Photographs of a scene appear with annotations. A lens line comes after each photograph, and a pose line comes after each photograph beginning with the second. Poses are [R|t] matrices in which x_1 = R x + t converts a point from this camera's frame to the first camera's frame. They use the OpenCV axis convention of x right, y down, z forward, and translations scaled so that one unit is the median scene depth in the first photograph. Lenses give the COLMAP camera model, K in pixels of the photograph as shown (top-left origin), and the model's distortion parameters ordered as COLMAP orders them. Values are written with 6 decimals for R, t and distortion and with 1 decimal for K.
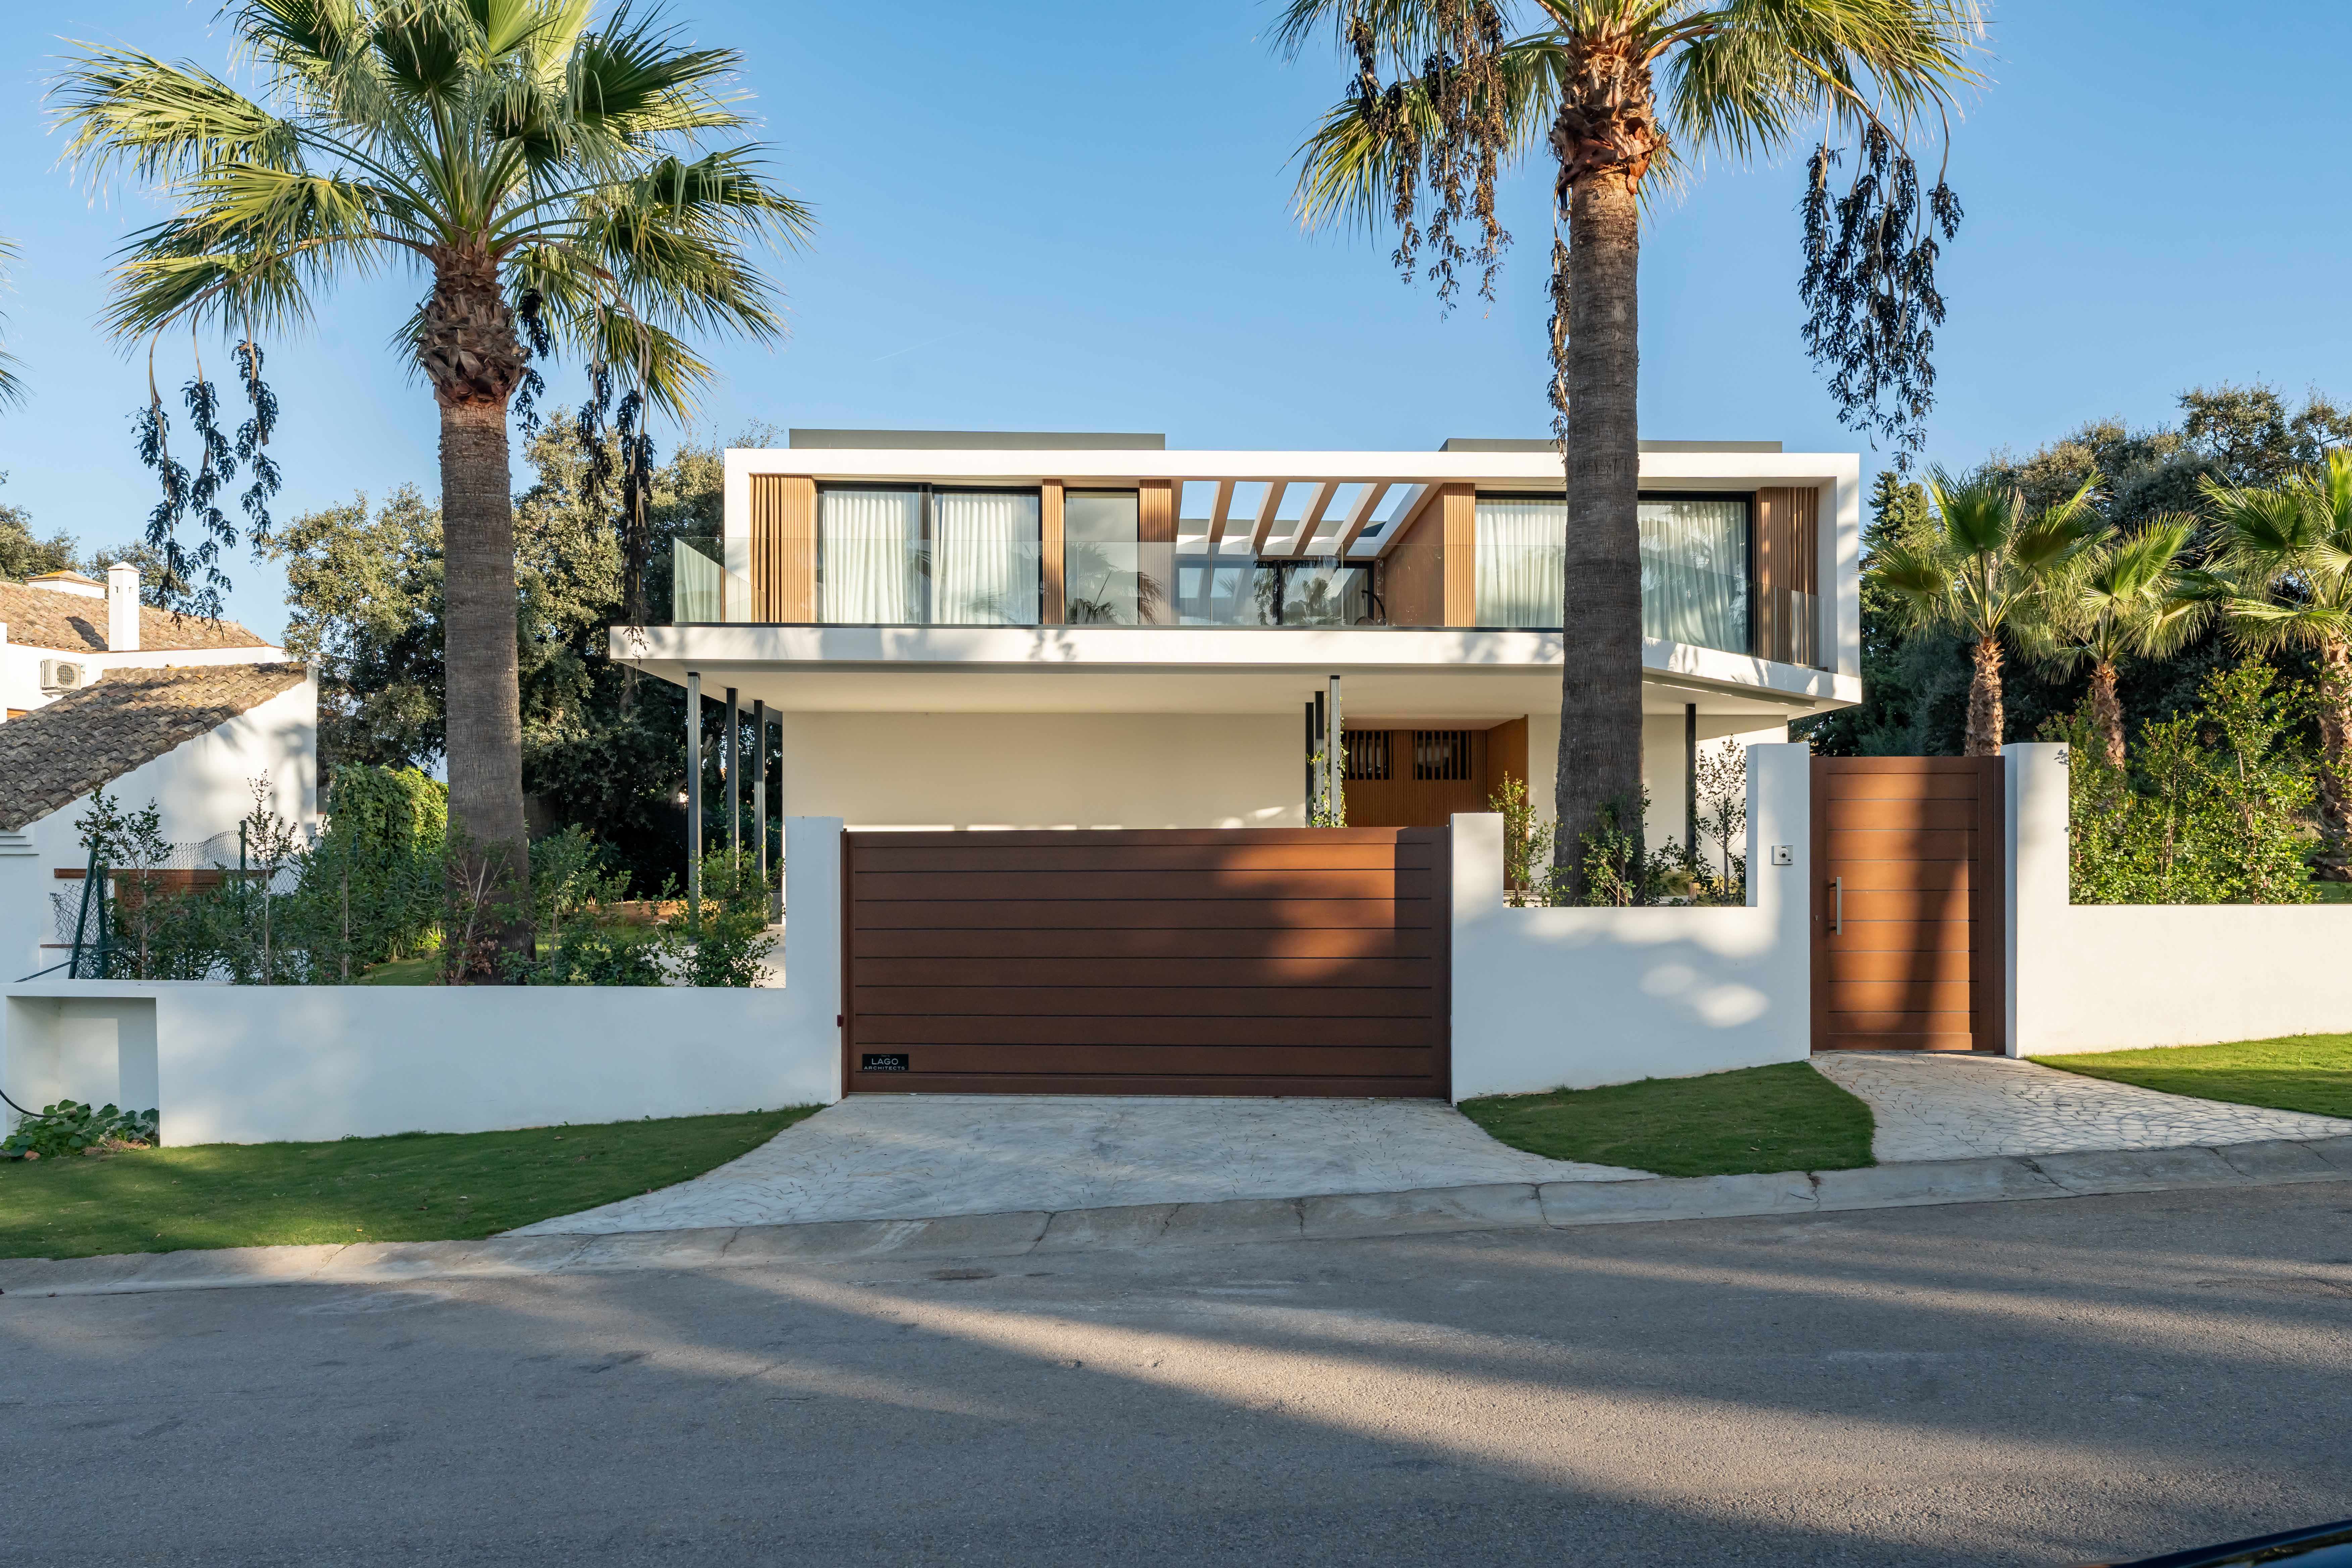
lens RADIAL K [[1606.6, 0, 1177.5], [0, 1606.6, 799.5], [0, 0, 1]] dist [0.000886, 0.001508]
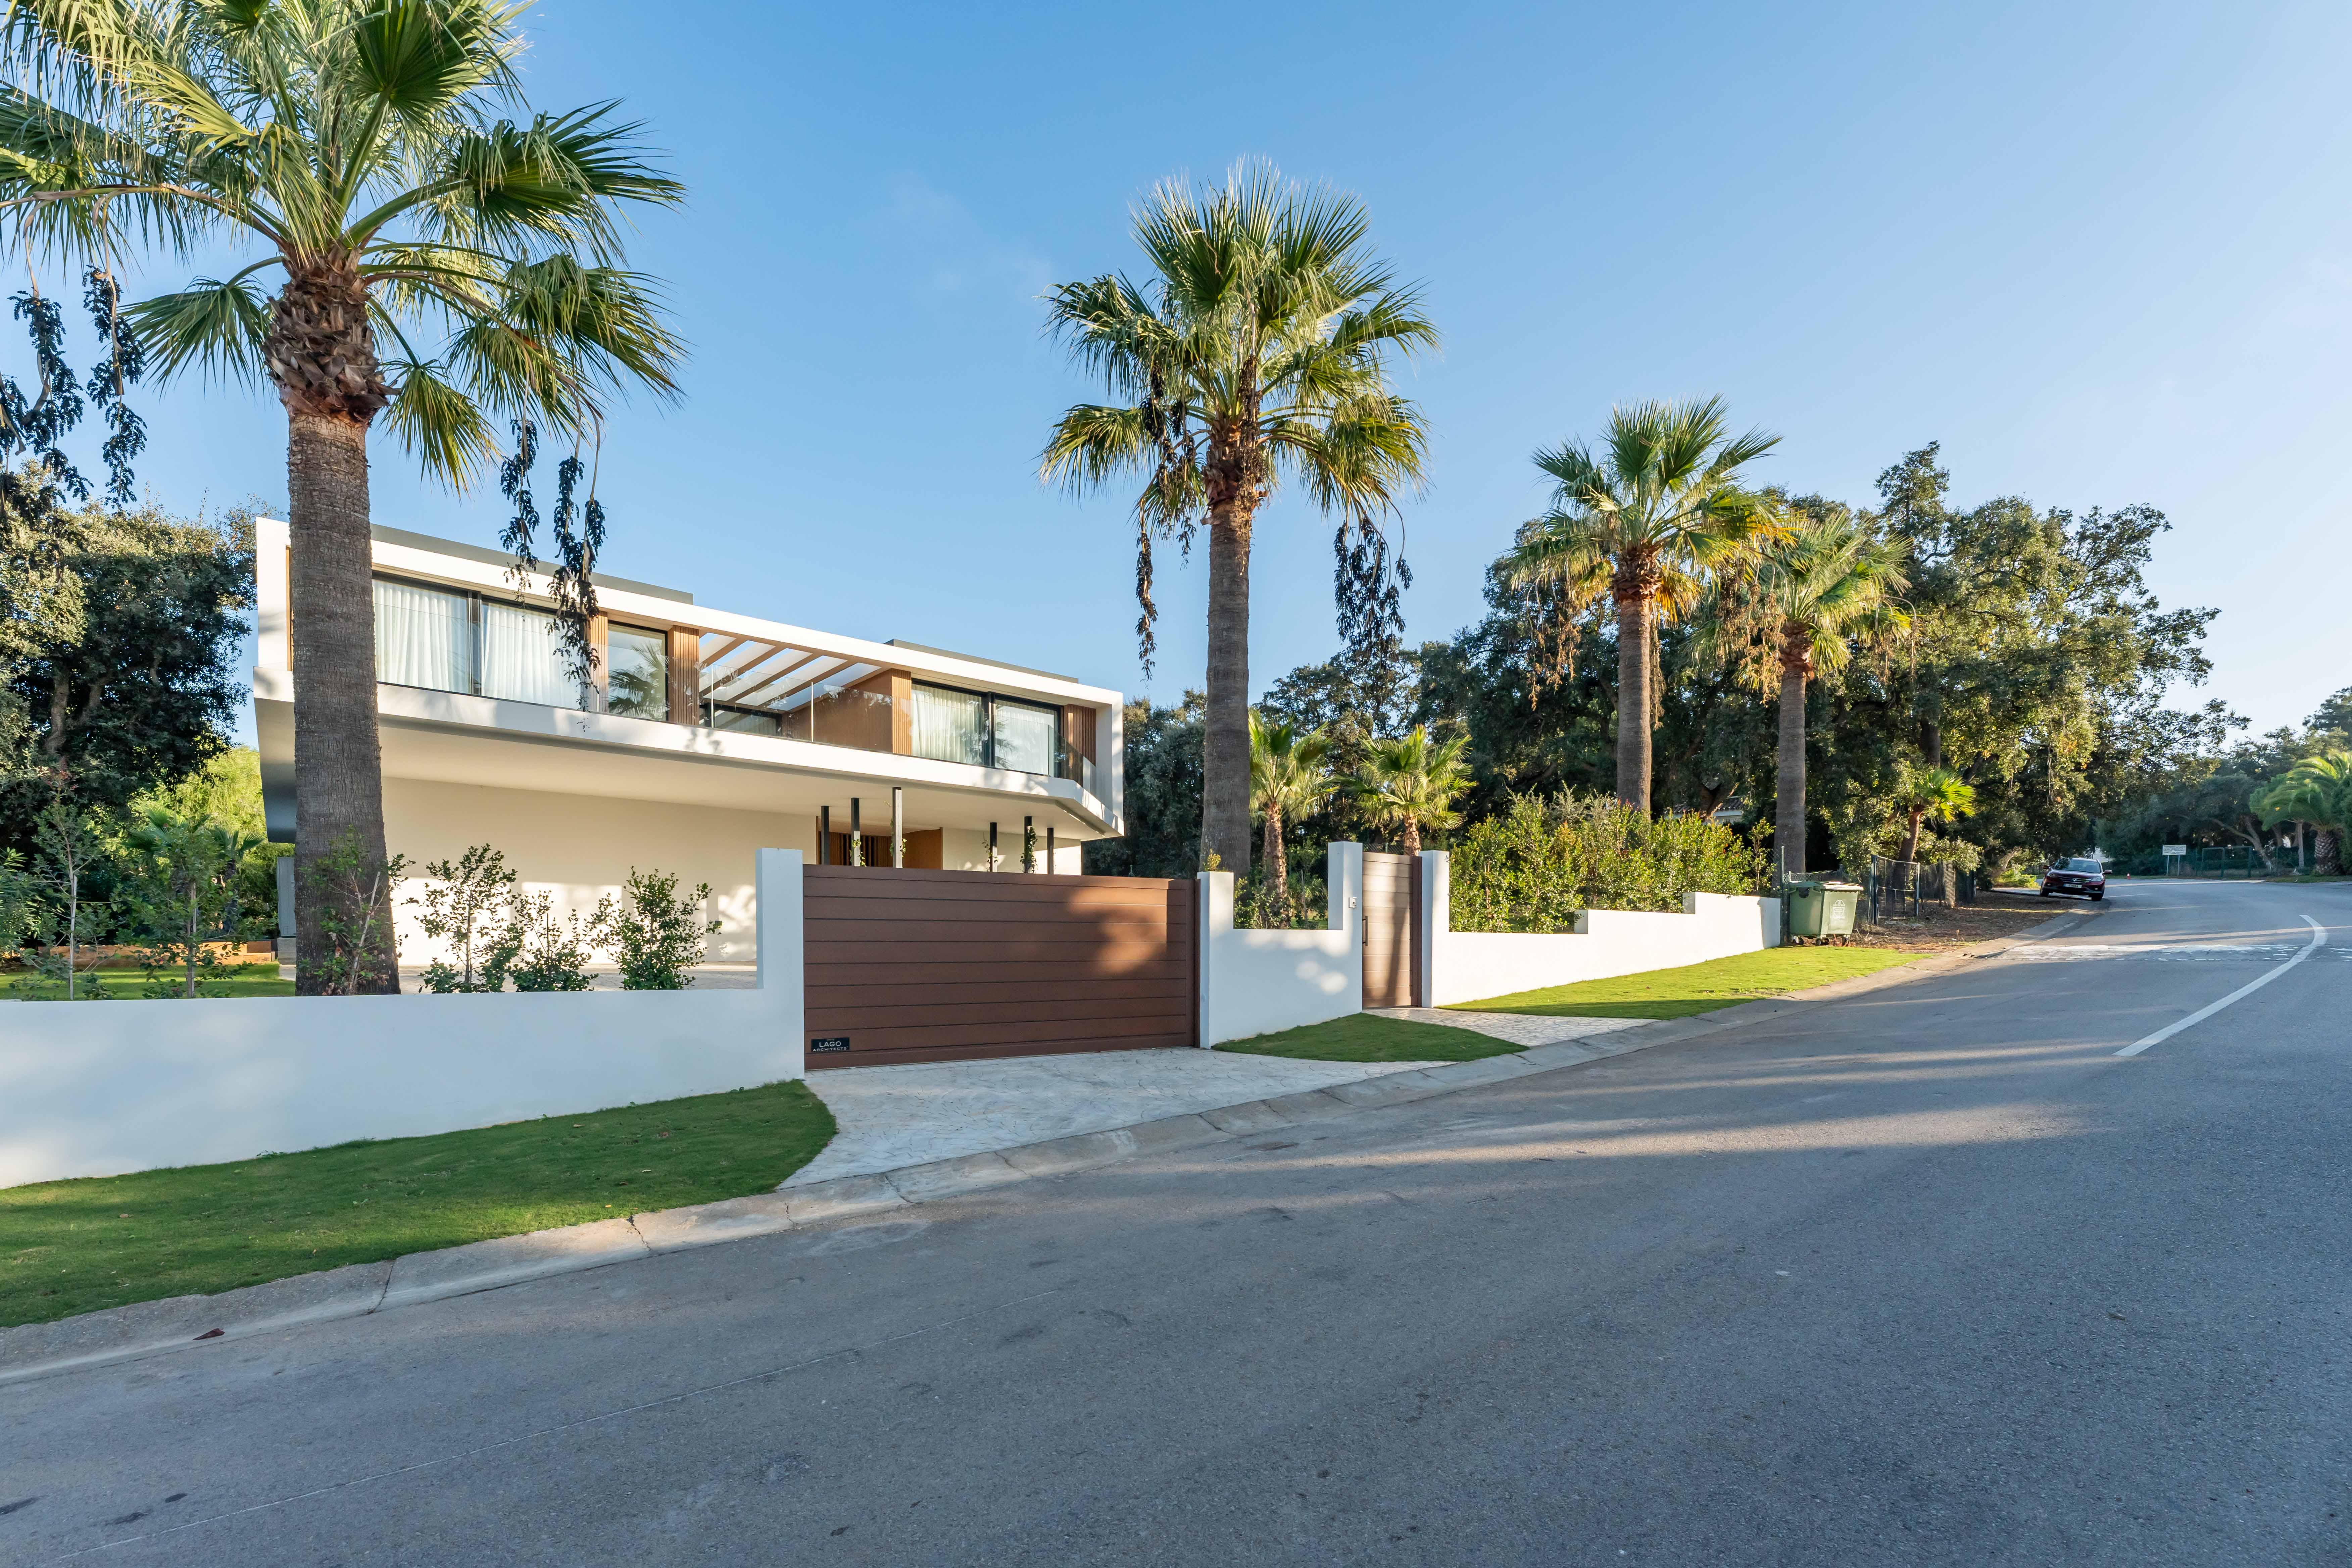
lens RADIAL K [[1013.2, 0, 1192.5], [0, 1013.2, 921.8], [0, 0, 1]] dist [0.001462, -0.000042]
pose [[0.779854, 0.018718, 0.625682, -0.468875], [-0.032260, 0.999426, 0.010309, 0.047903], [-0.625130, -0.028224, 0.780010, 0.189990]]
